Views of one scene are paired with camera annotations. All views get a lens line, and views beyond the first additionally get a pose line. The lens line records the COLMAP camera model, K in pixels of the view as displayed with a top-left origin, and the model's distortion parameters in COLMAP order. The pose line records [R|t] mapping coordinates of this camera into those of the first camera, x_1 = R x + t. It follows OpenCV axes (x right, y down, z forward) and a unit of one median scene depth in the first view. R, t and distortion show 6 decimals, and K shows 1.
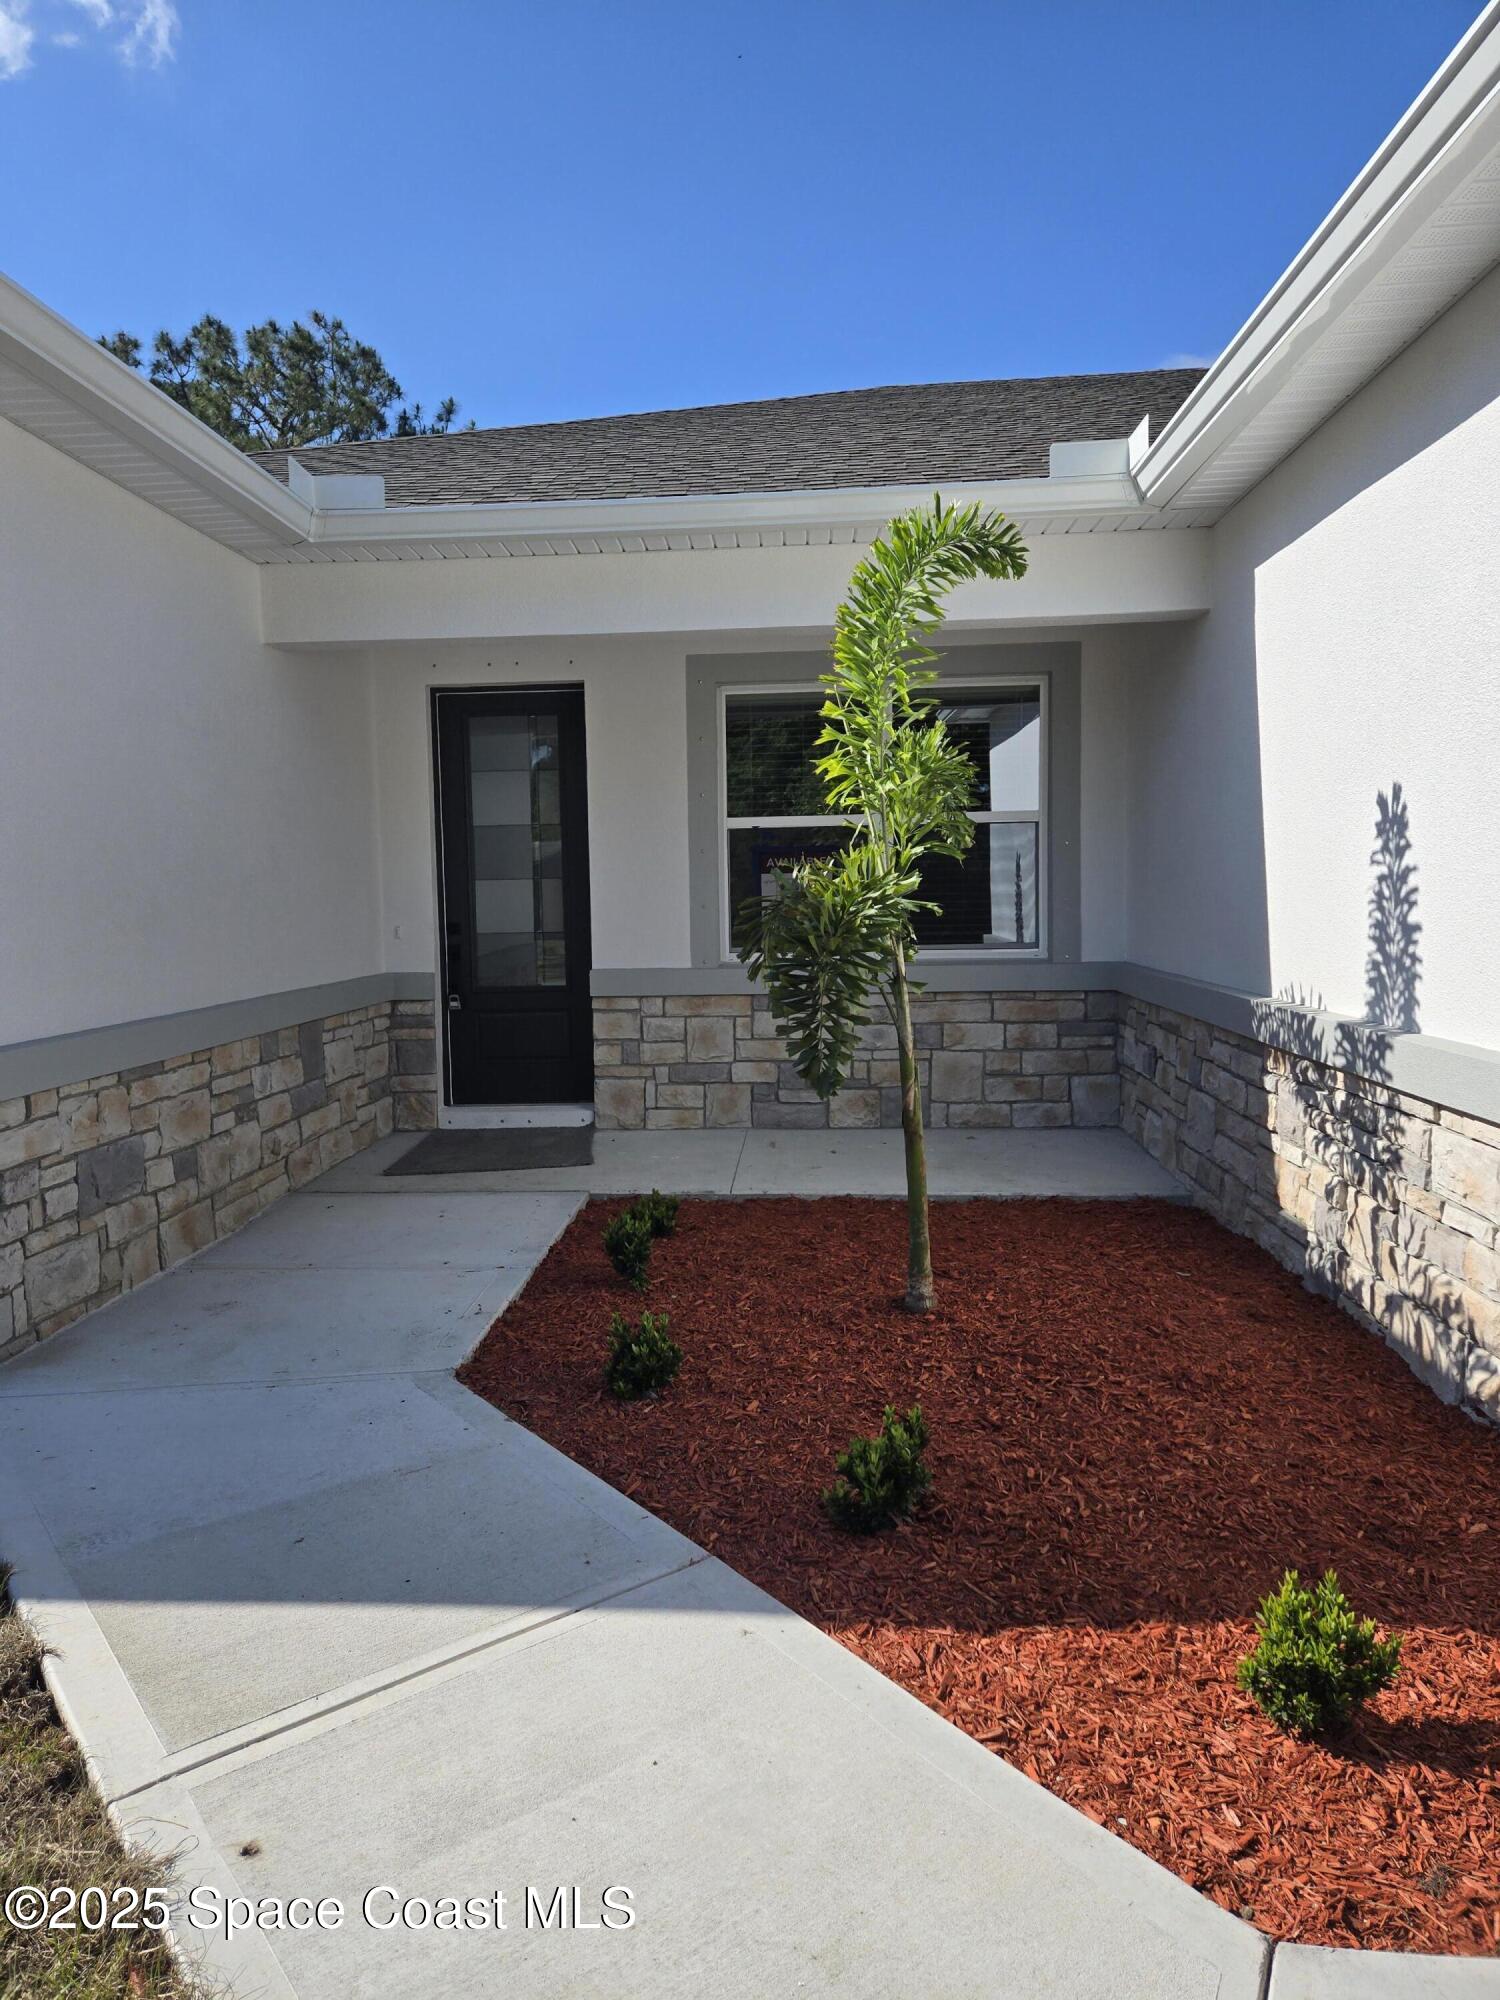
lens RADIAL K [[1346.7, 0, 701.7], [0, 1346.7, 982.7], [0, 0, 1]] dist [0.070660, -0.052423]
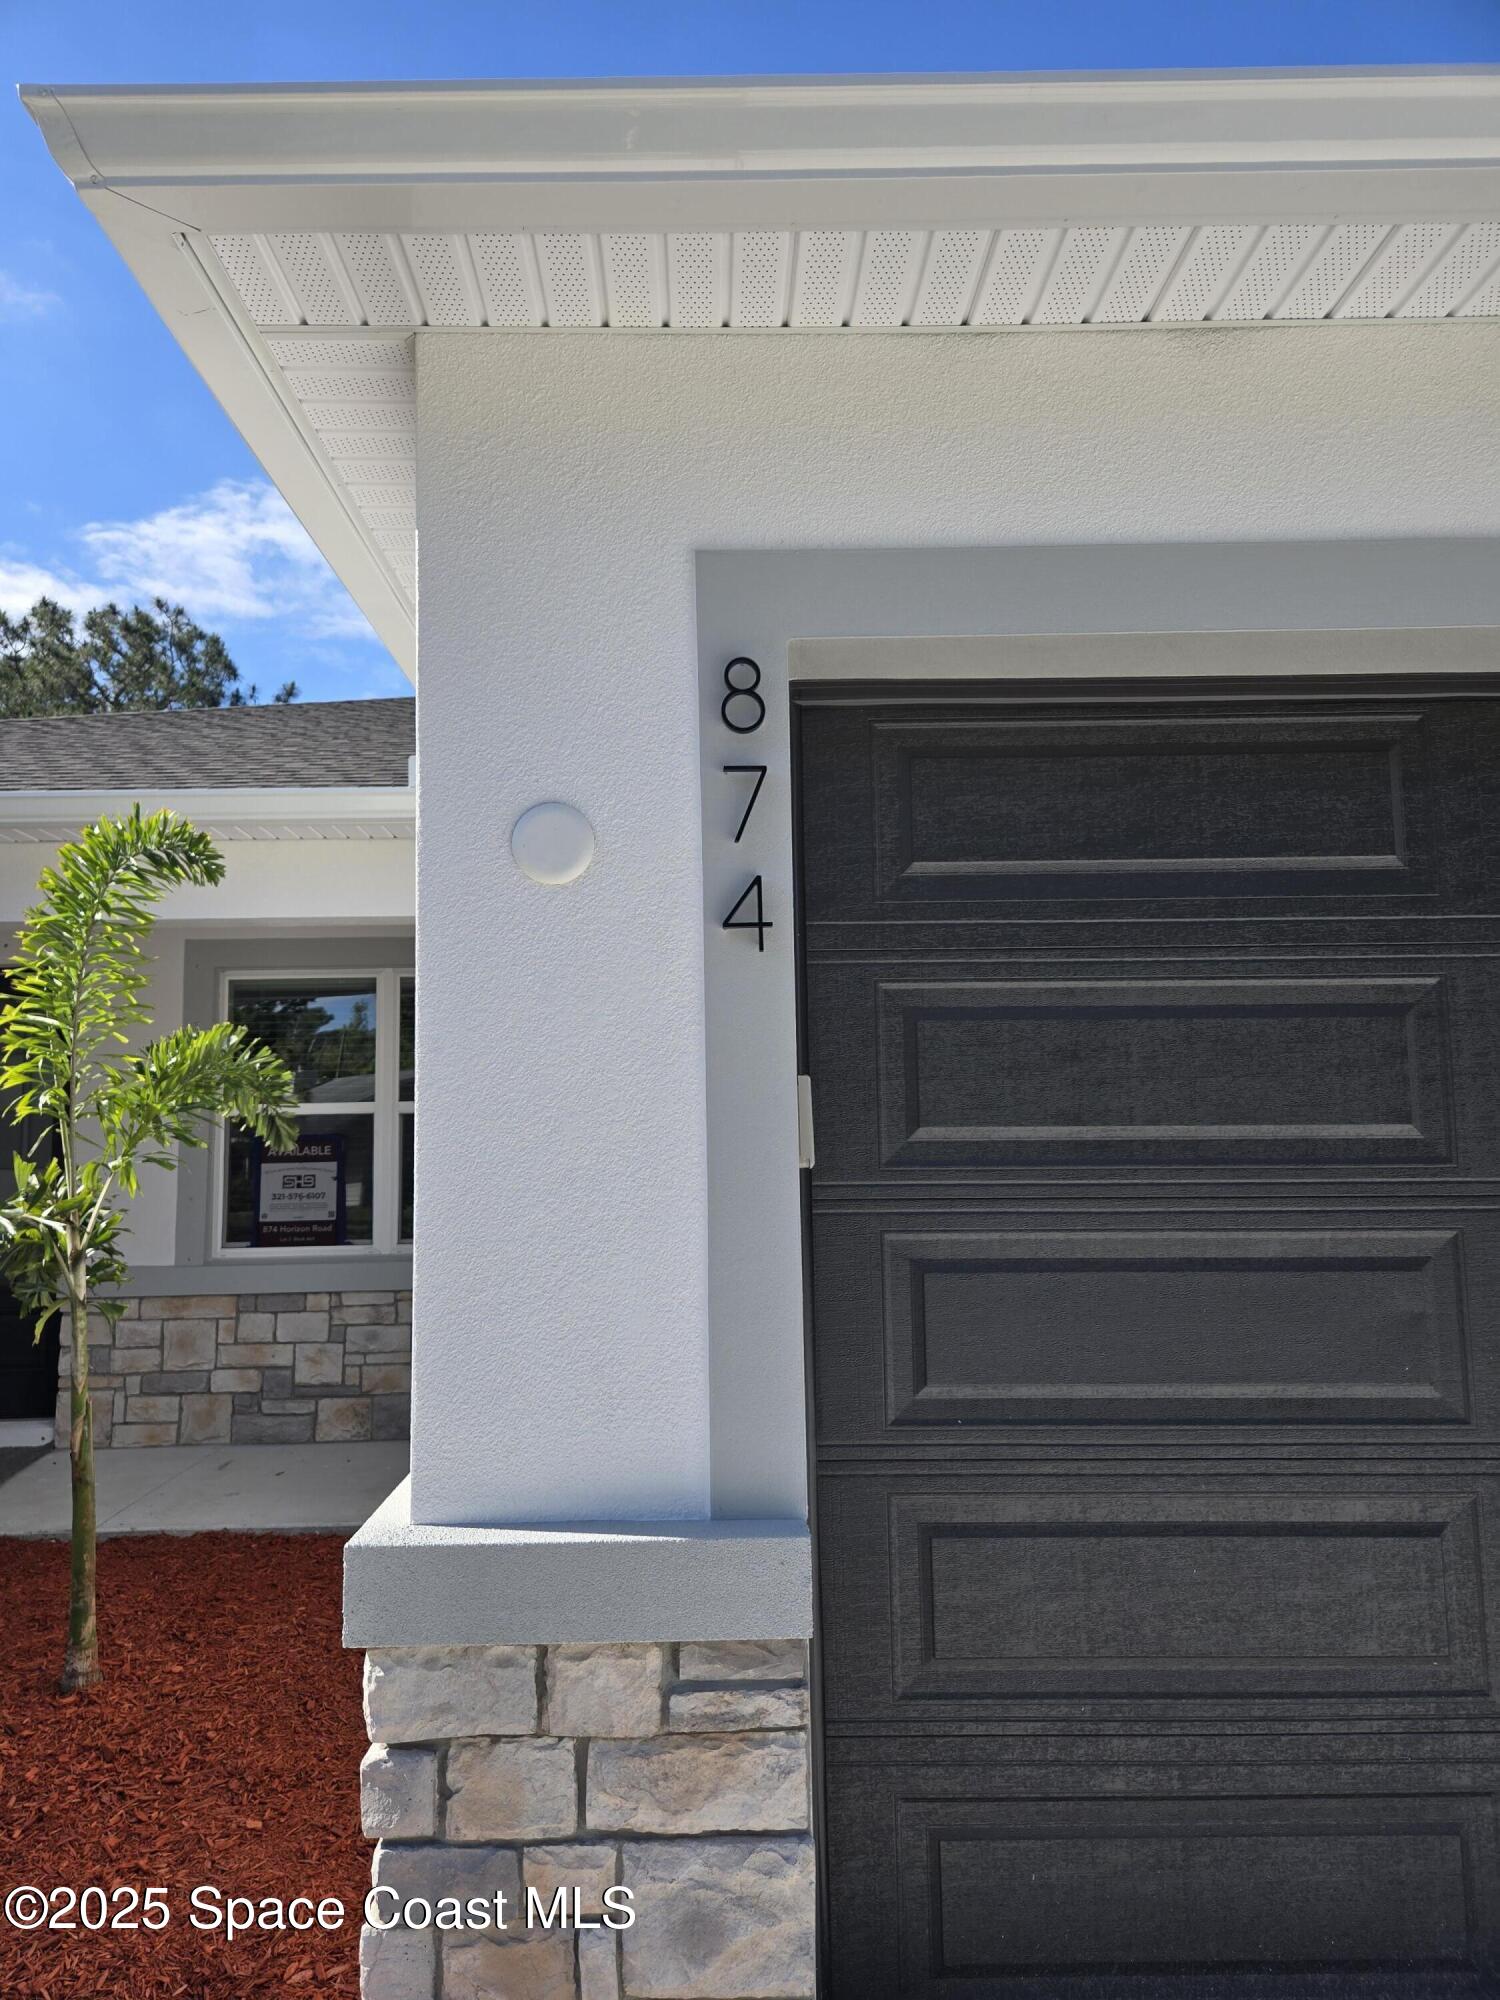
lens RADIAL K [[1349.6, 0, 742.4], [0, 1349.6, 1008.0], [0, 0, 1]] dist [0.058916, -0.056642]
pose [[0.995269, 0.012566, 0.096338, 0.290483], [0.004405, 0.984744, -0.173952, -0.020893], [-0.097054, 0.173553, 0.980031, 0.008118]]
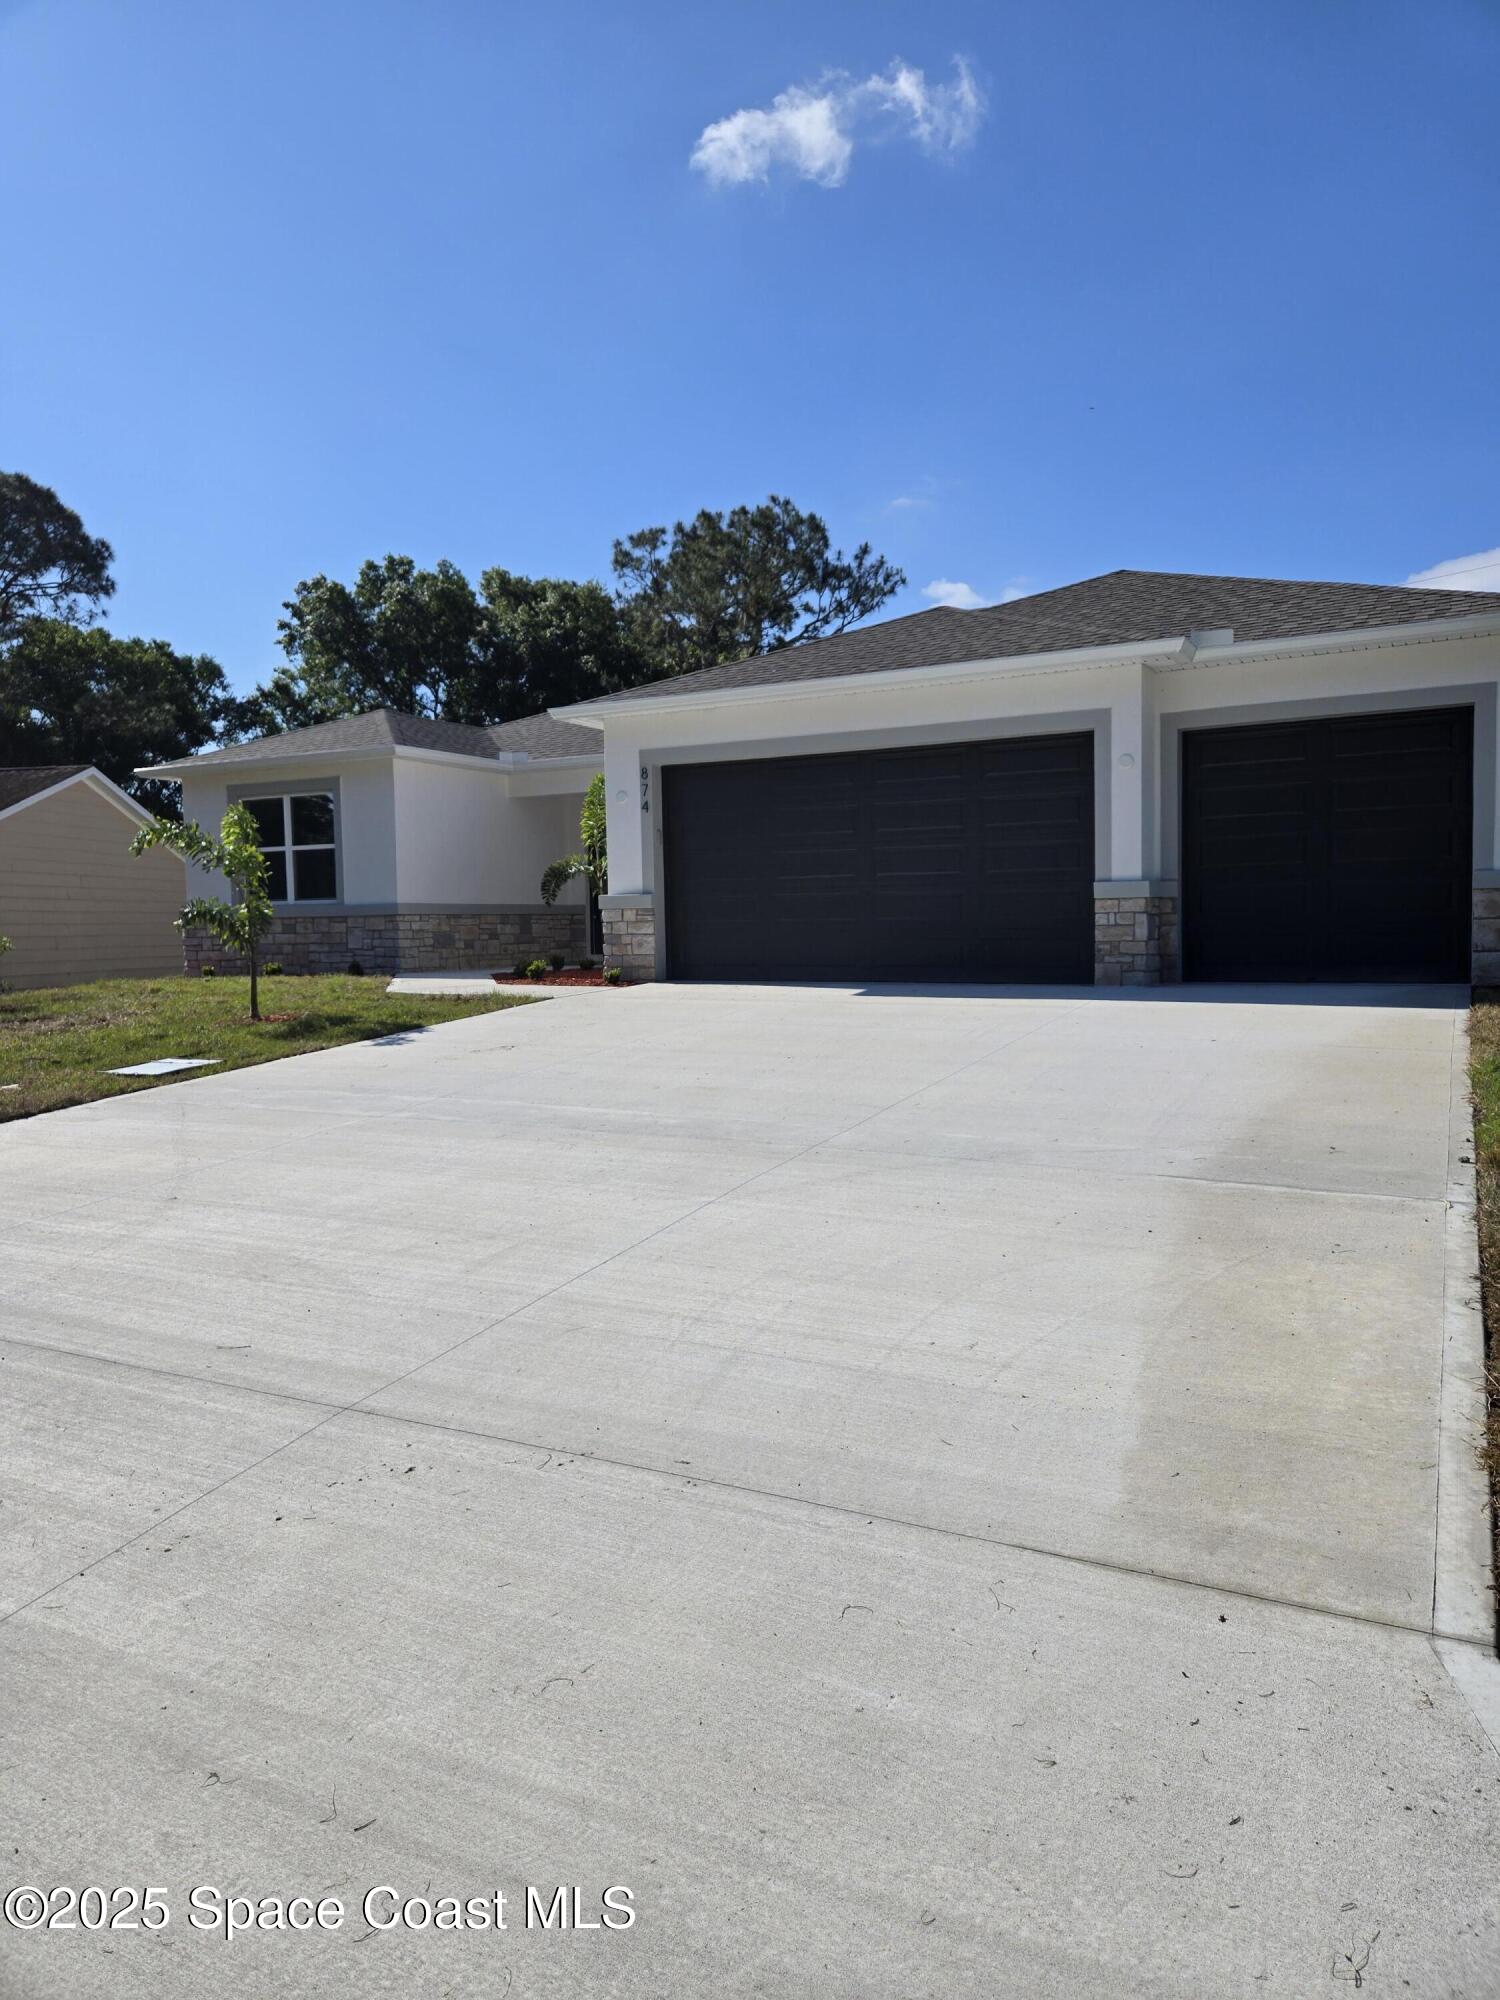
lens RADIAL K [[1346.7, 0, 701.7], [0, 1346.7, 982.7], [0, 0, 1]] dist [0.070660, -0.052423]
pose [[0.907175, 0.024901, -0.420017, 1.209253], [-0.033053, 0.999380, -0.012142, 0.182792], [0.419454, 0.024898, 0.907435, -1.430064]]
